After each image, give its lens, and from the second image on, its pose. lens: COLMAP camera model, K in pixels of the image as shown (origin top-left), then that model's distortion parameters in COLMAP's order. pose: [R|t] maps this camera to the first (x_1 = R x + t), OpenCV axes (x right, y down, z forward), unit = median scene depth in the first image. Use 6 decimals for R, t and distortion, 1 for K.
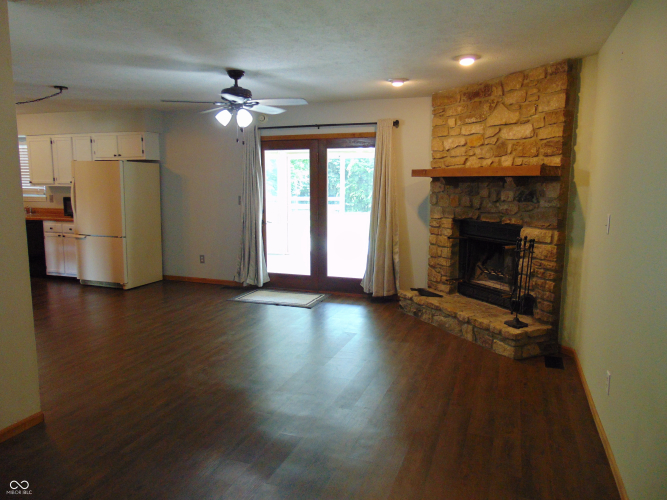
lens RADIAL K [[499.4, 0, 333.5], [0, 499.4, 250.0], [0, 0, 1]] dist [-0.029127, 0.057834]
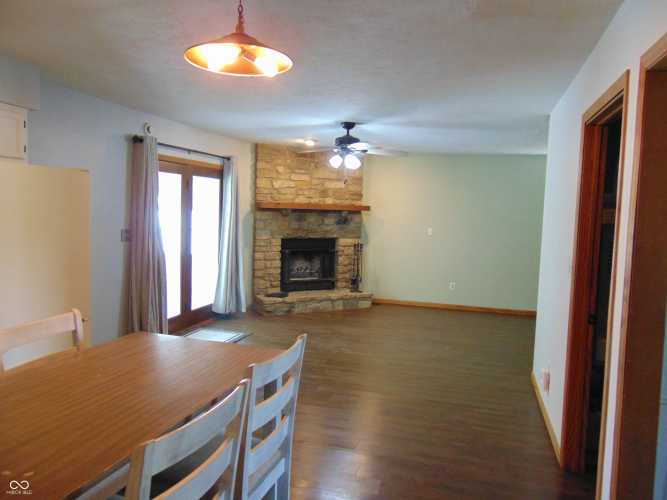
lens RADIAL K [[499.4, 0, 333.5], [0, 499.4, 250.0], [0, 0, 1]] dist [-0.029127, 0.057834]
pose [[-0.057667, -0.085241, 0.994690, -1.217520], [0.105354, 0.990265, 0.090969, -0.149505], [-0.992761, 0.110041, -0.048125, 0.979216]]
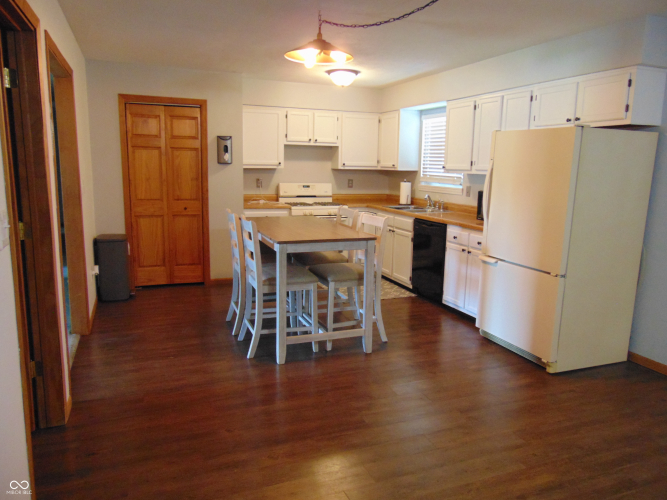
lens RADIAL K [[499.4, 0, 333.5], [0, 499.4, 250.0], [0, 0, 1]] dist [-0.029127, 0.057834]
pose [[0.666995, 0.133162, -0.733066, -0.262777], [-0.115969, 0.990462, 0.074401, -0.081179], [0.735982, 0.035388, 0.676076, 0.610575]]
